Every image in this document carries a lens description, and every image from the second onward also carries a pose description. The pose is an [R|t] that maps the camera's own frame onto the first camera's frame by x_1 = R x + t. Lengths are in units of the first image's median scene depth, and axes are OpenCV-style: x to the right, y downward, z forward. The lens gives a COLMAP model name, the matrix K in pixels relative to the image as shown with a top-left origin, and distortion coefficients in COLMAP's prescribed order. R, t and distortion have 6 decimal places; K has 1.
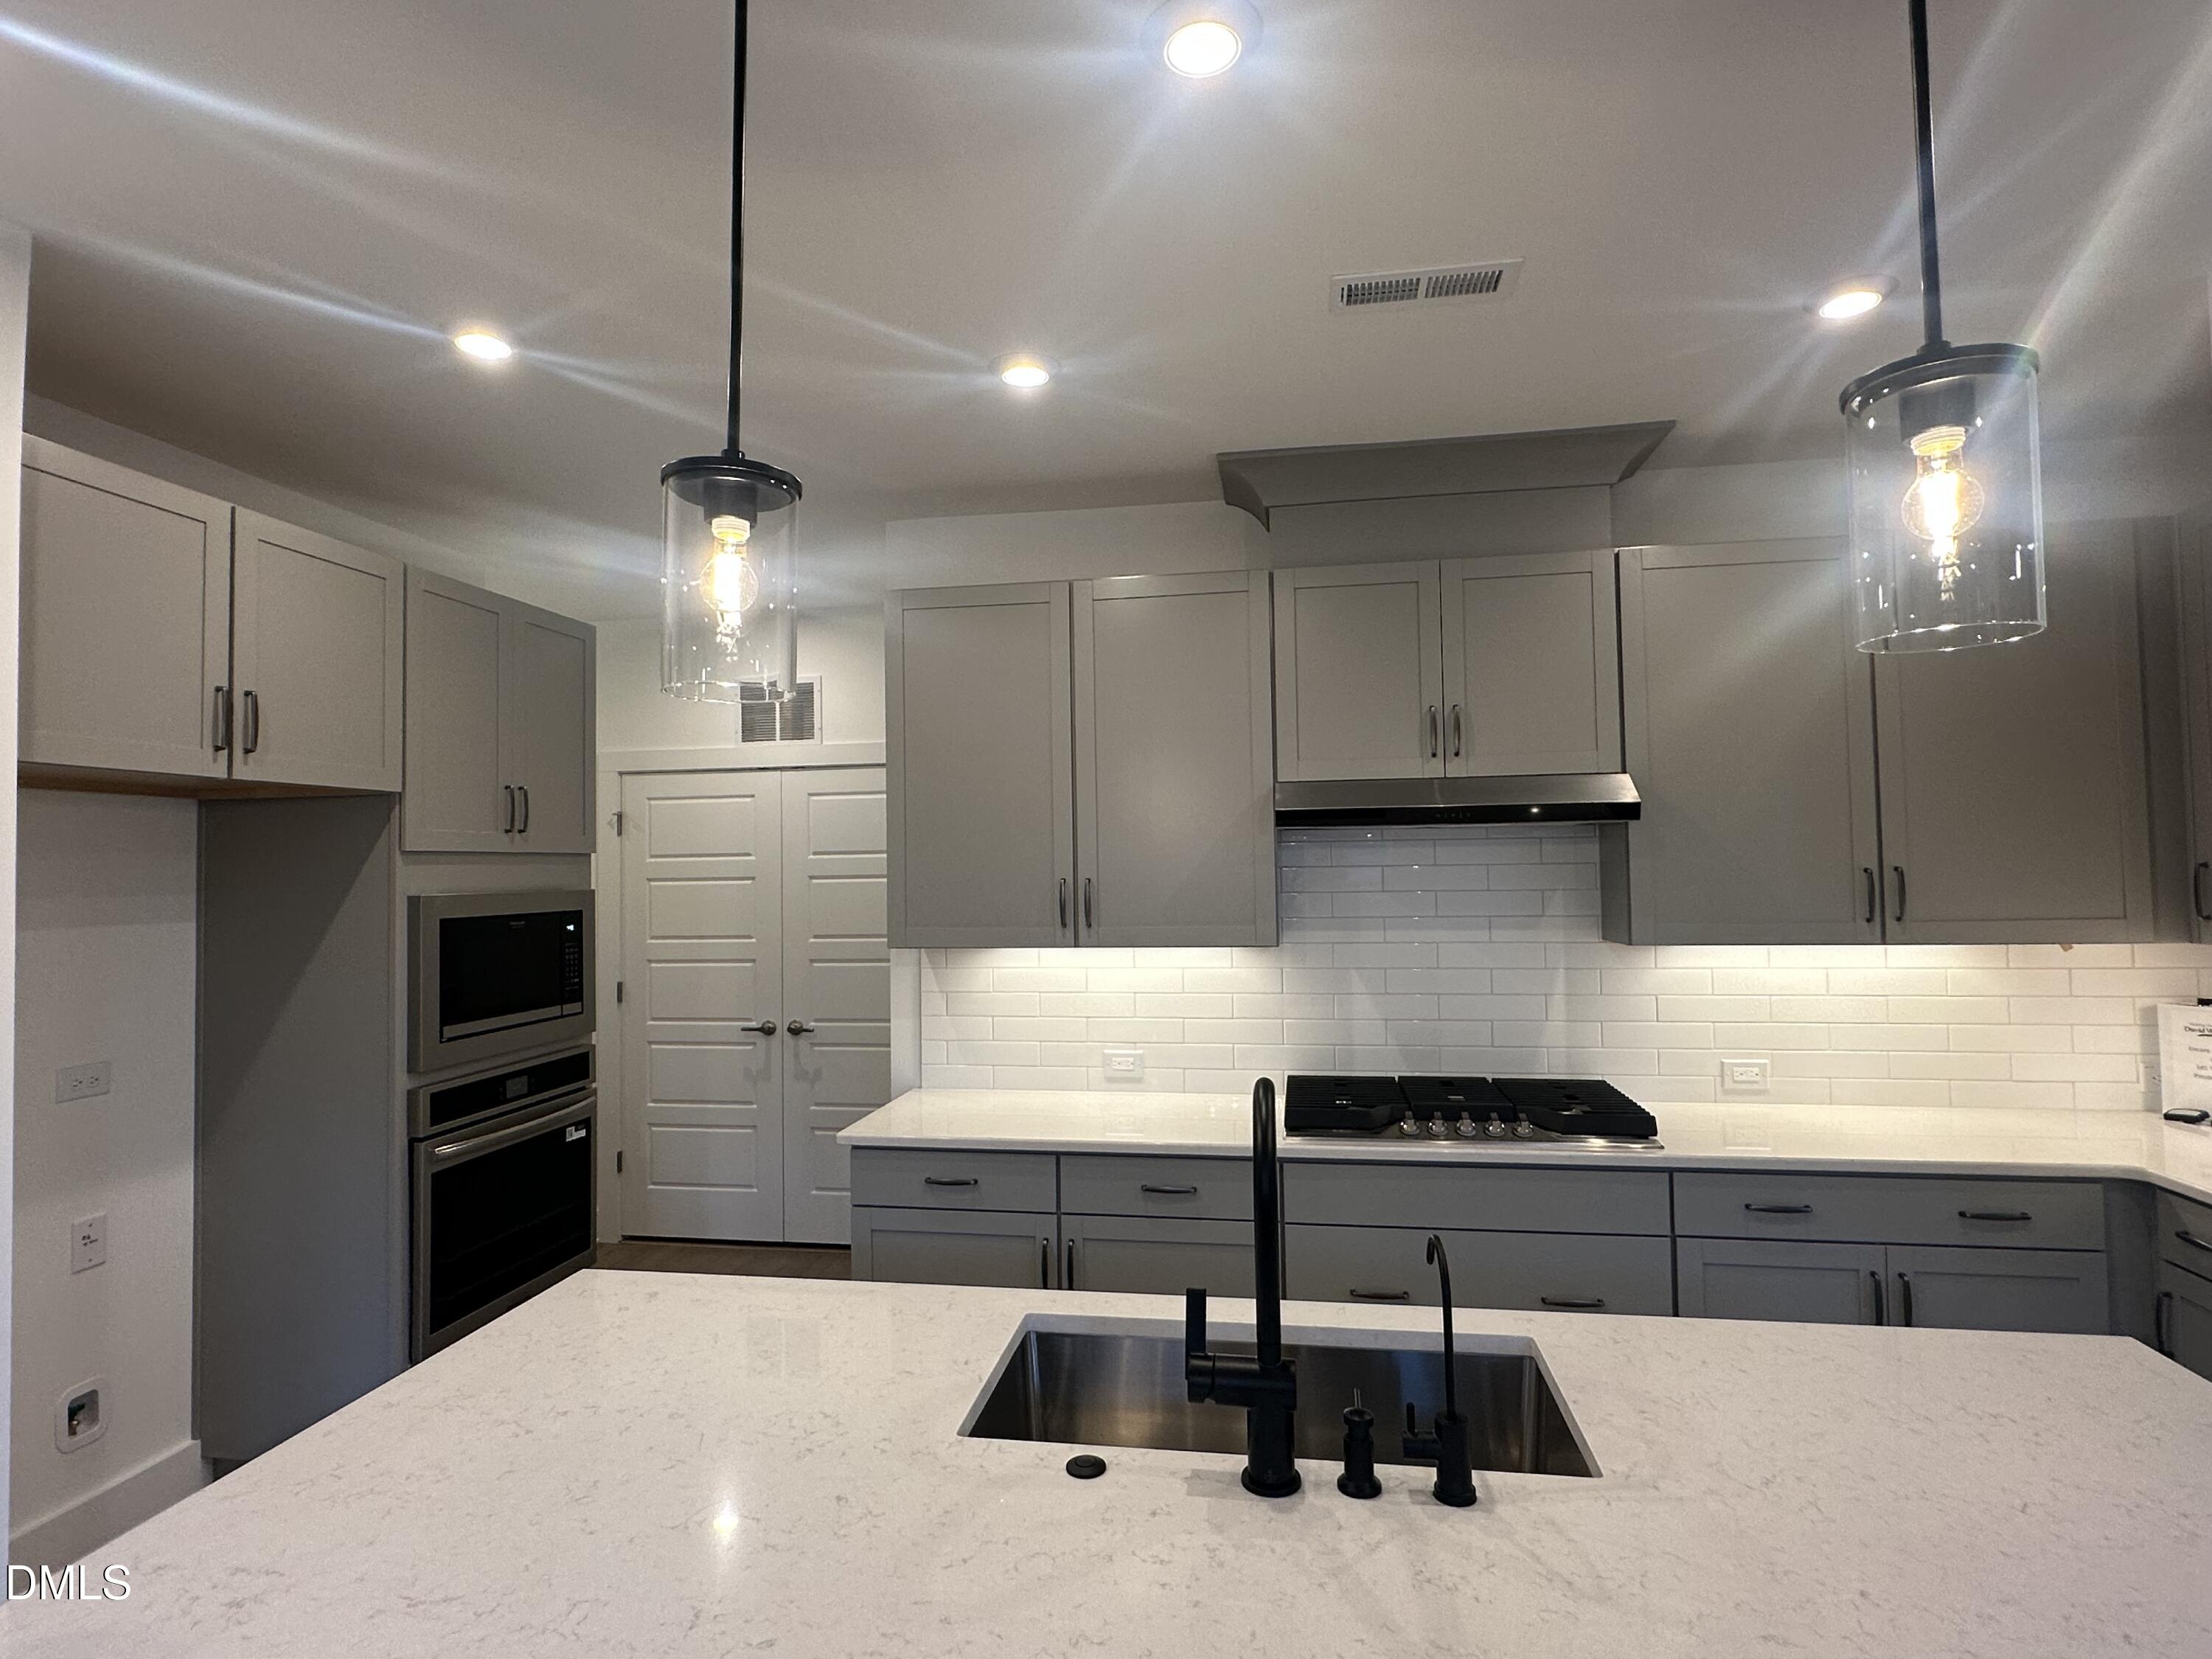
lens RADIAL K [[1149.2, 0, 1112.1], [0, 1149.2, 829.2], [0, 0, 1]] dist [-0.001690, -0.000129]
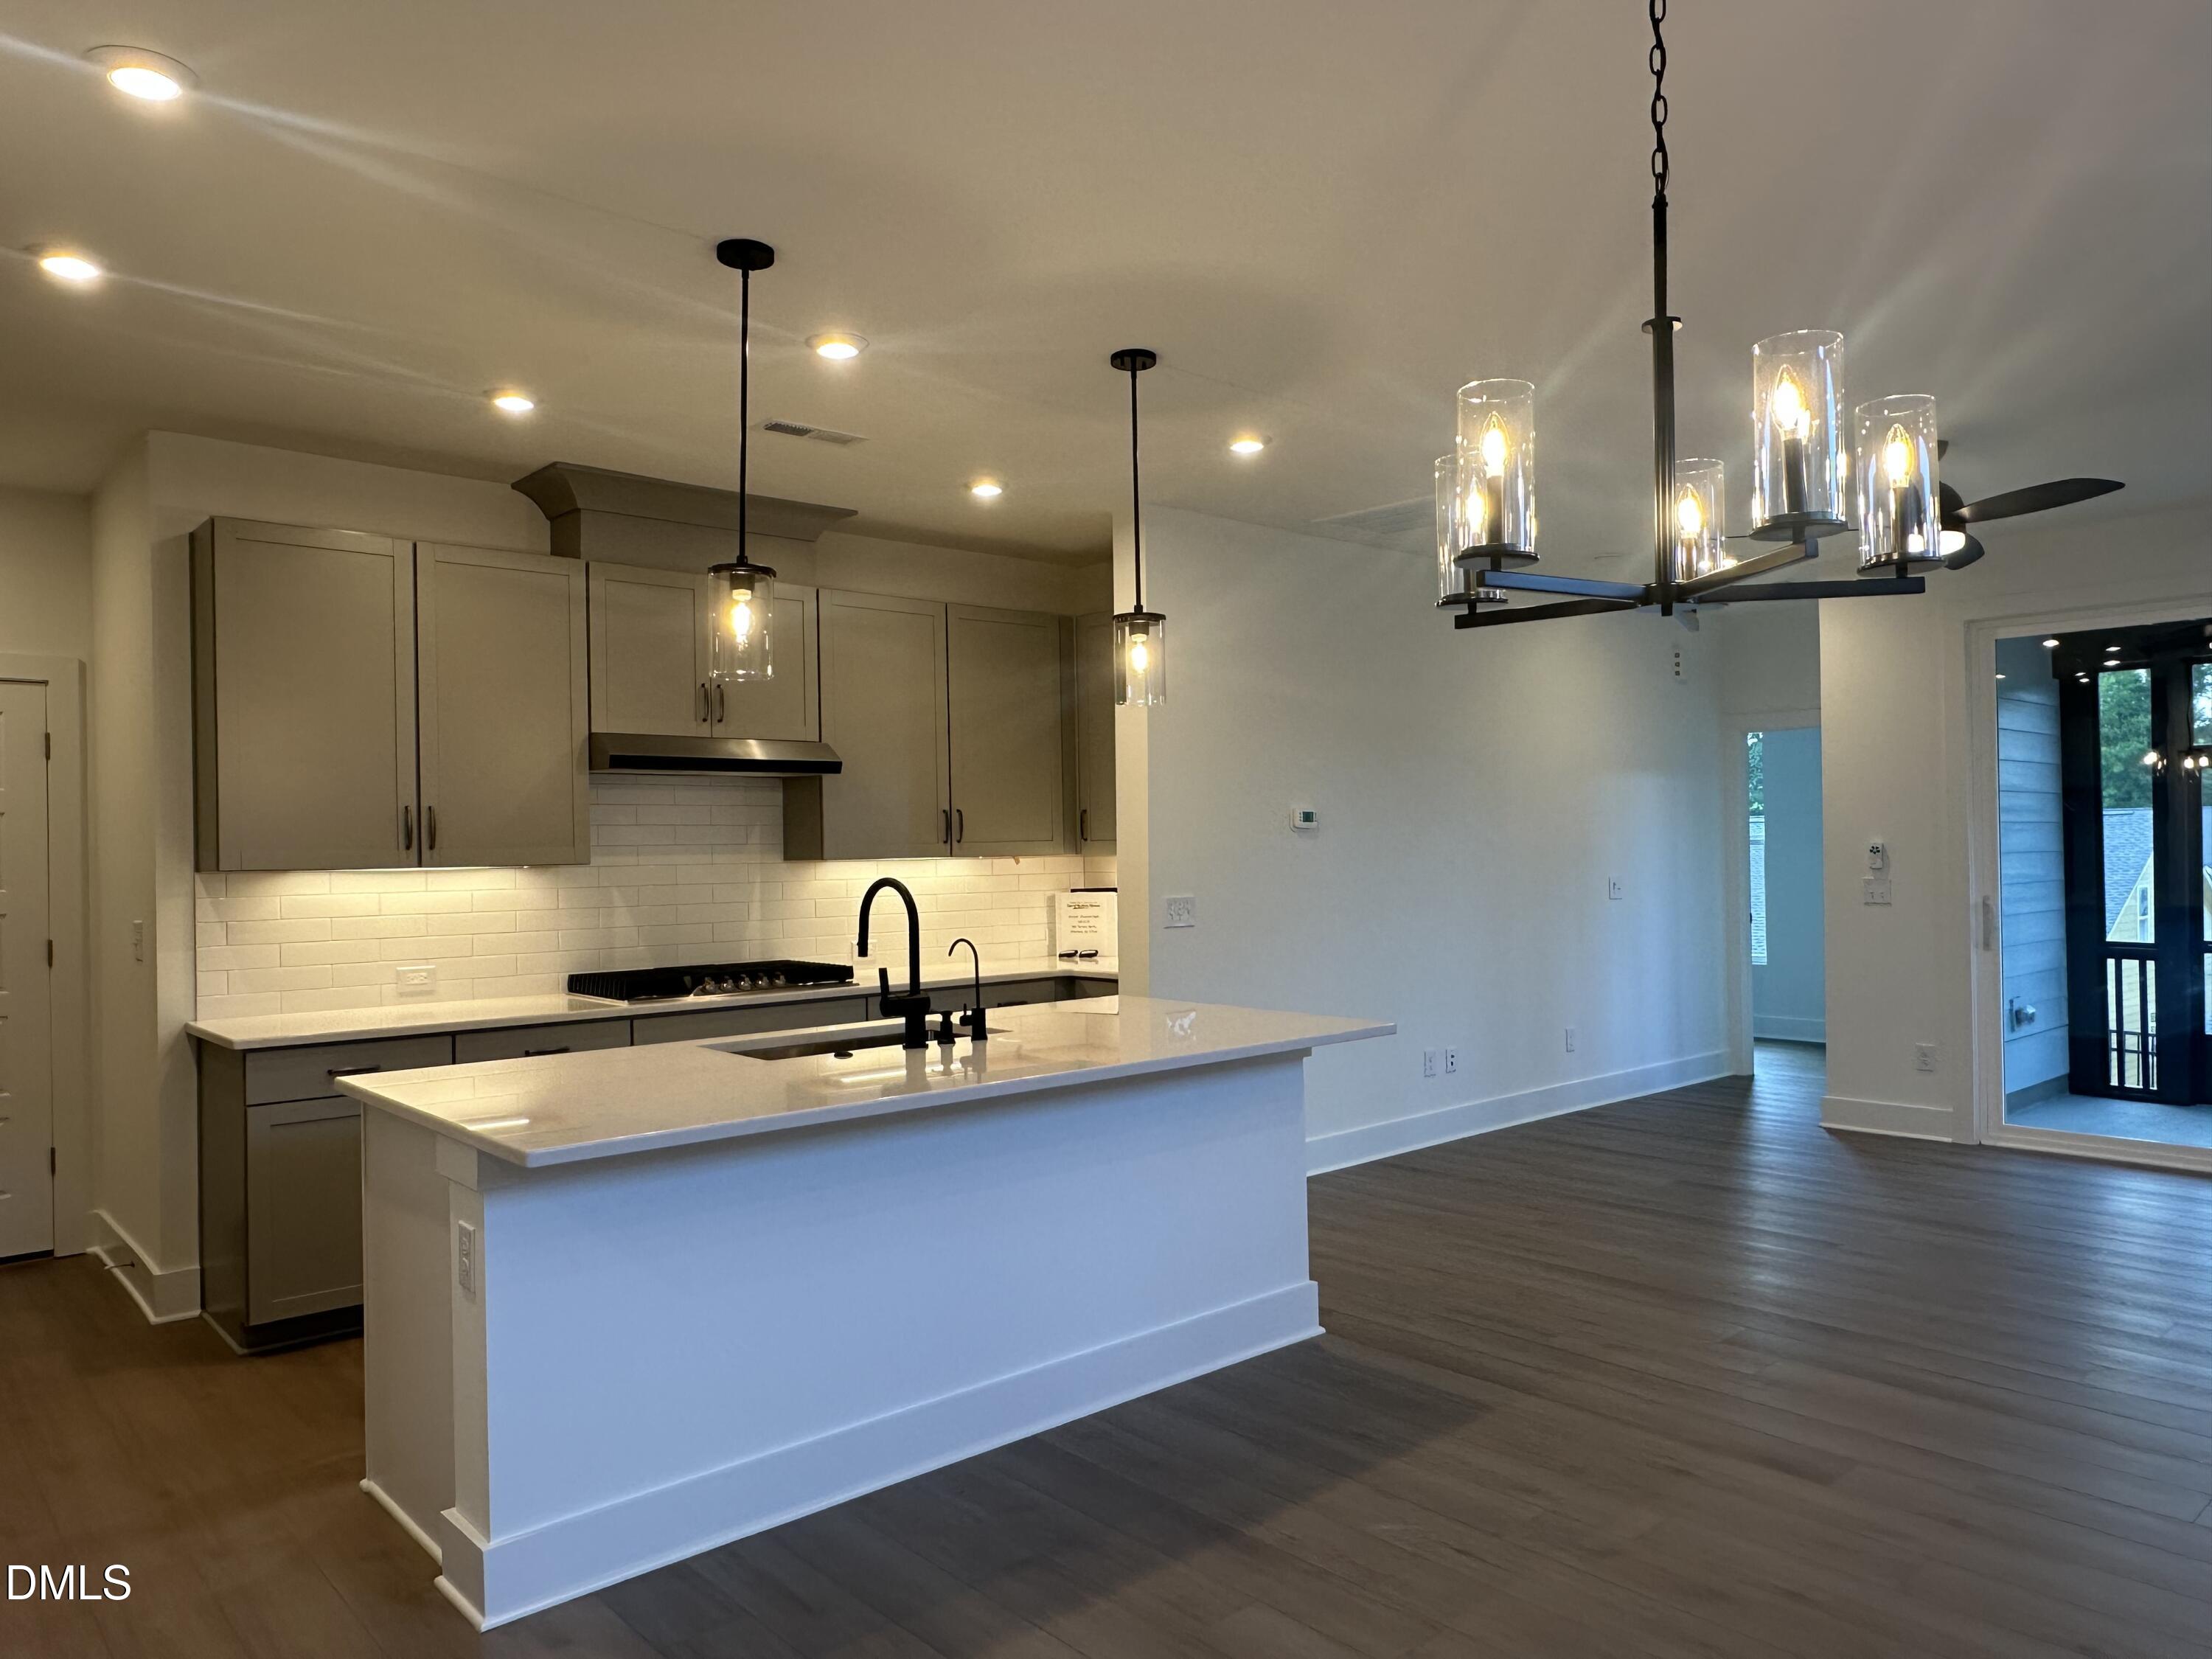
lens RADIAL K [[1508.4, 0, 1102.2], [0, 1508.4, 843.8], [0, 0, 1]] dist [0.040181, 0.000999]
pose [[0.628676, 0.006760, 0.777638, -0.786441], [-0.018938, 0.999799, 0.006619, 0.058558], [-0.777437, -0.018888, 0.628678, -0.468571]]
